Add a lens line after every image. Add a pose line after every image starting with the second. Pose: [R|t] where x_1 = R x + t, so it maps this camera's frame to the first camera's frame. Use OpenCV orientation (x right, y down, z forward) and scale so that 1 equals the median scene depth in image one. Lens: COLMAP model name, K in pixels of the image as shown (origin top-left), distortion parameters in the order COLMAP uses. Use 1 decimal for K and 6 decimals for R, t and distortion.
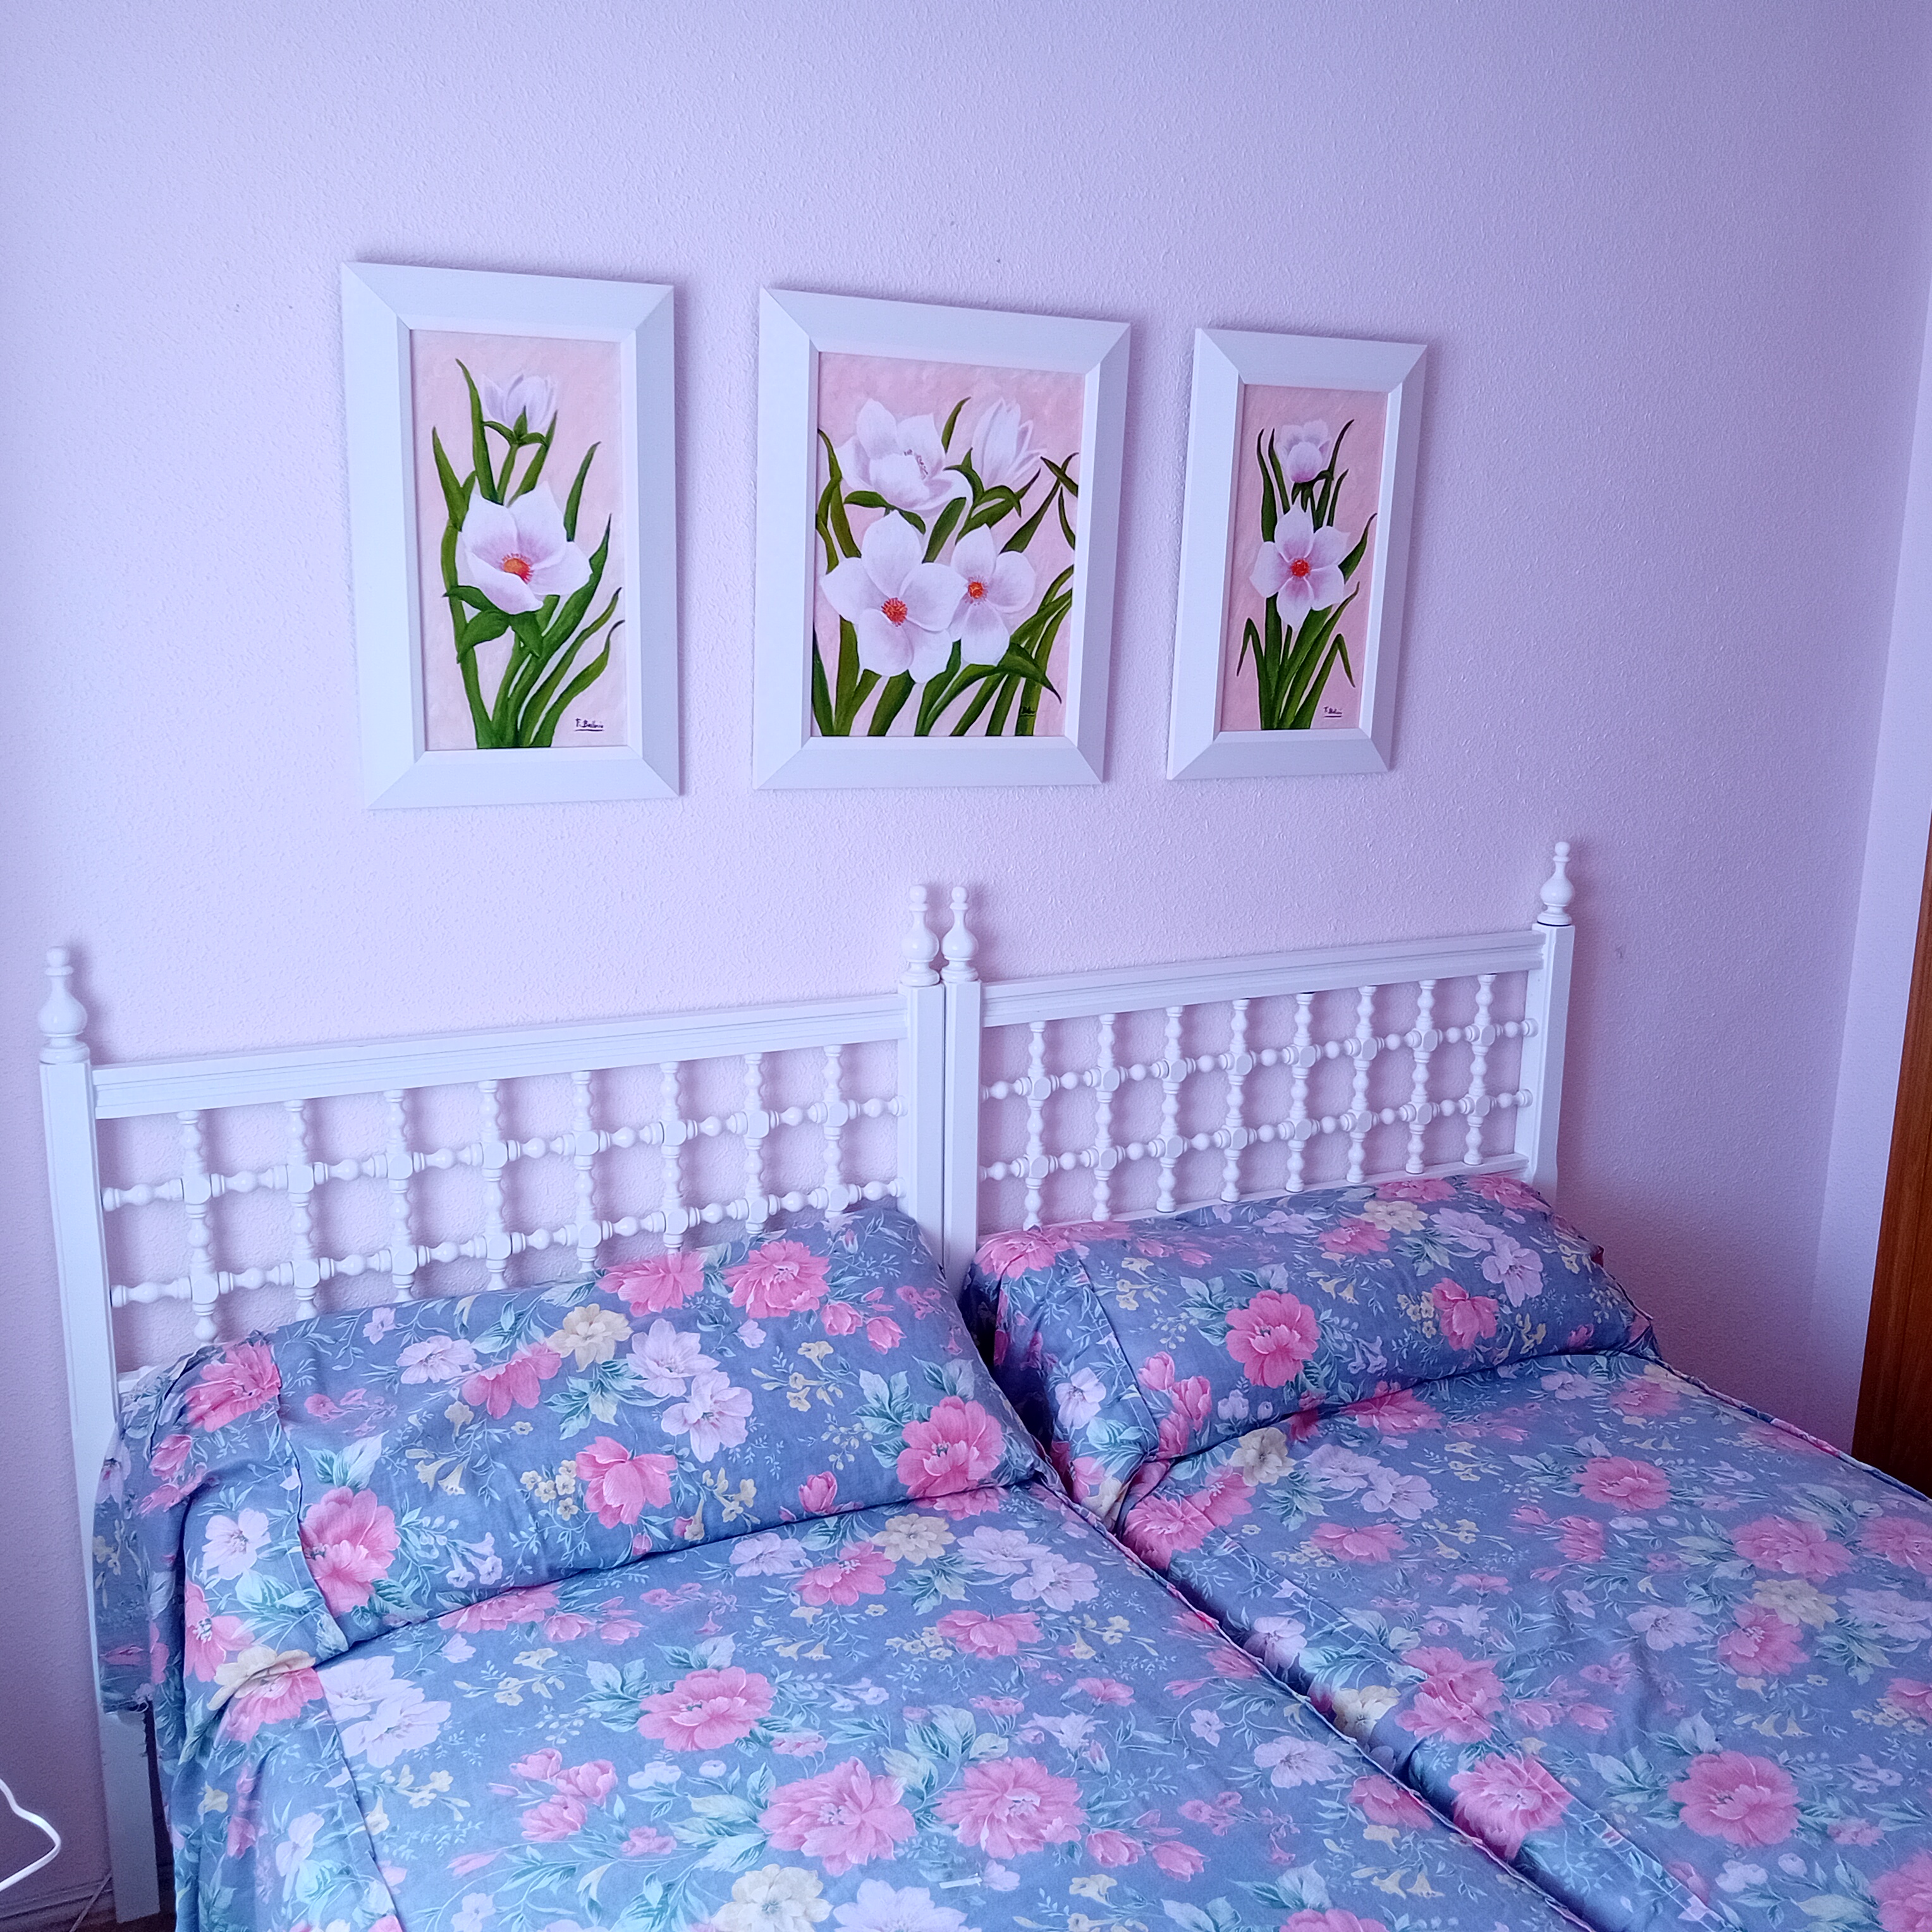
lens RADIAL K [[2051.4, 0, 966.0], [0, 2051.4, 966.0], [0, 0, 1]] dist [0.090701, -0.114320]
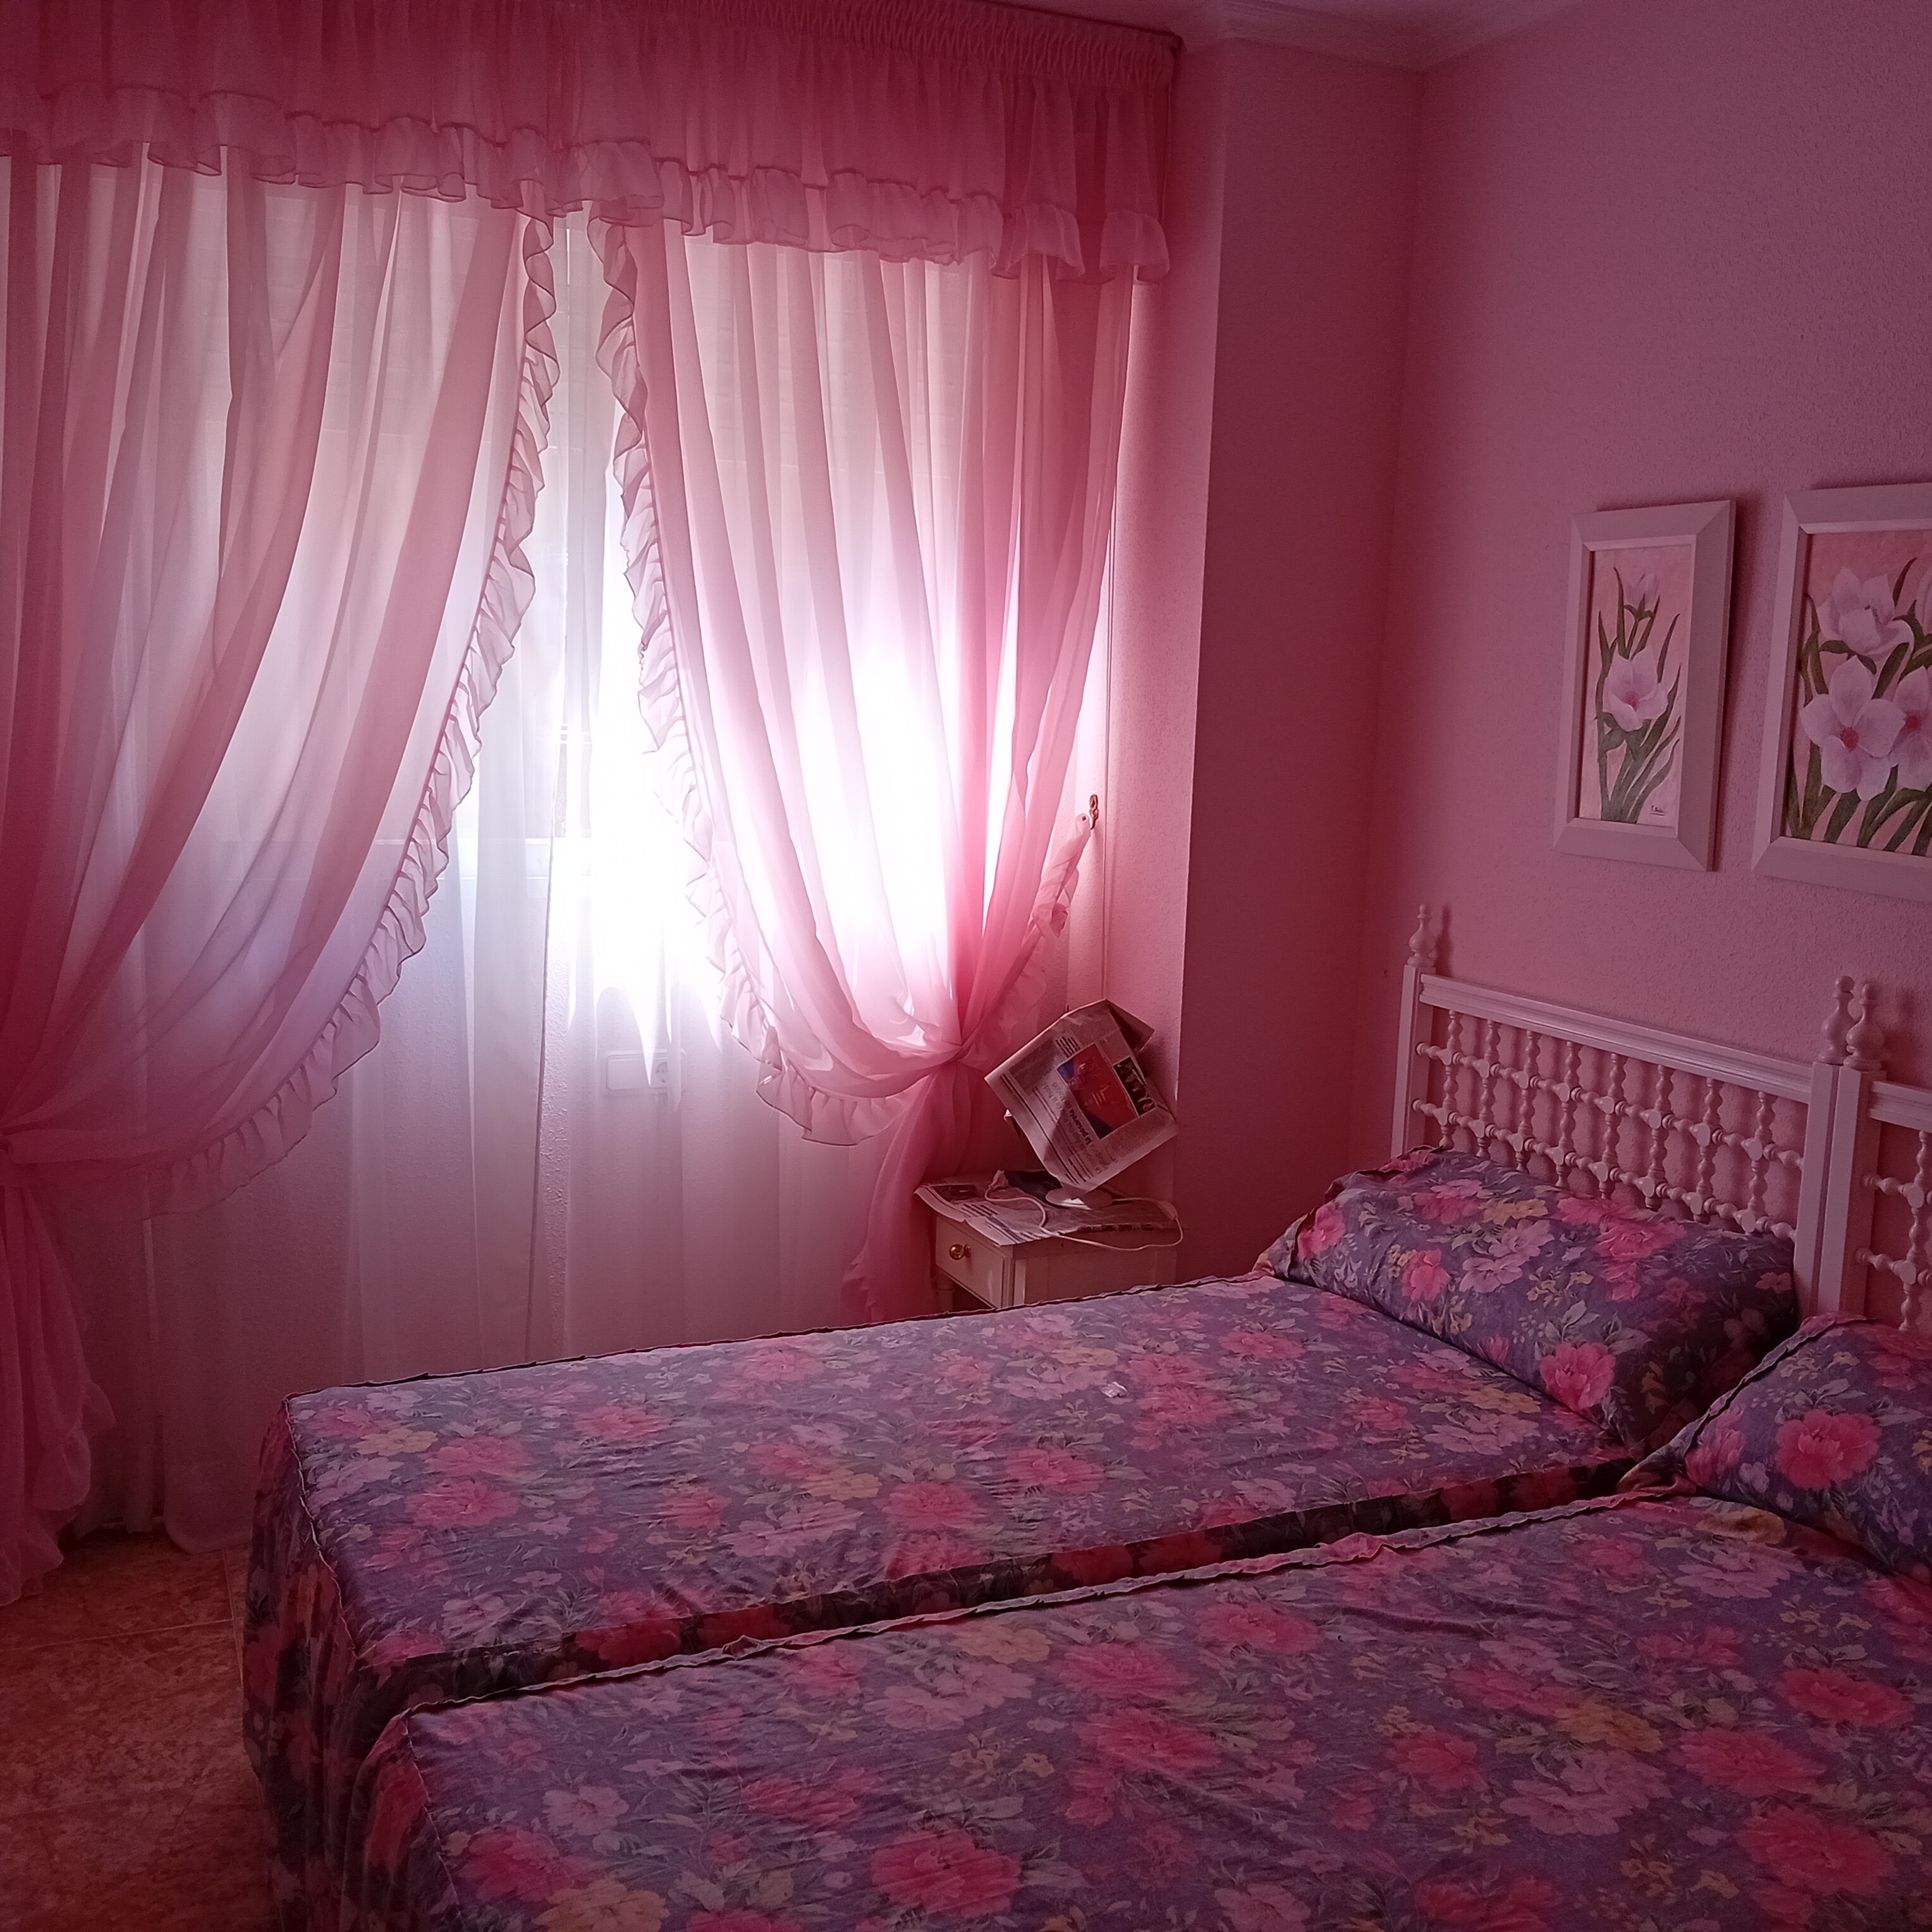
lens RADIAL K [[2054.8, 0, 1000.9], [0, 2054.8, 983.4], [0, 0, 1]] dist [0.089864, -0.122804]
pose [[-0.053066, 0.128678, -0.990266, 1.113777], [-0.233851, 0.962486, 0.137600, -0.082867], [0.970823, 0.238877, -0.020984, 0.550258]]
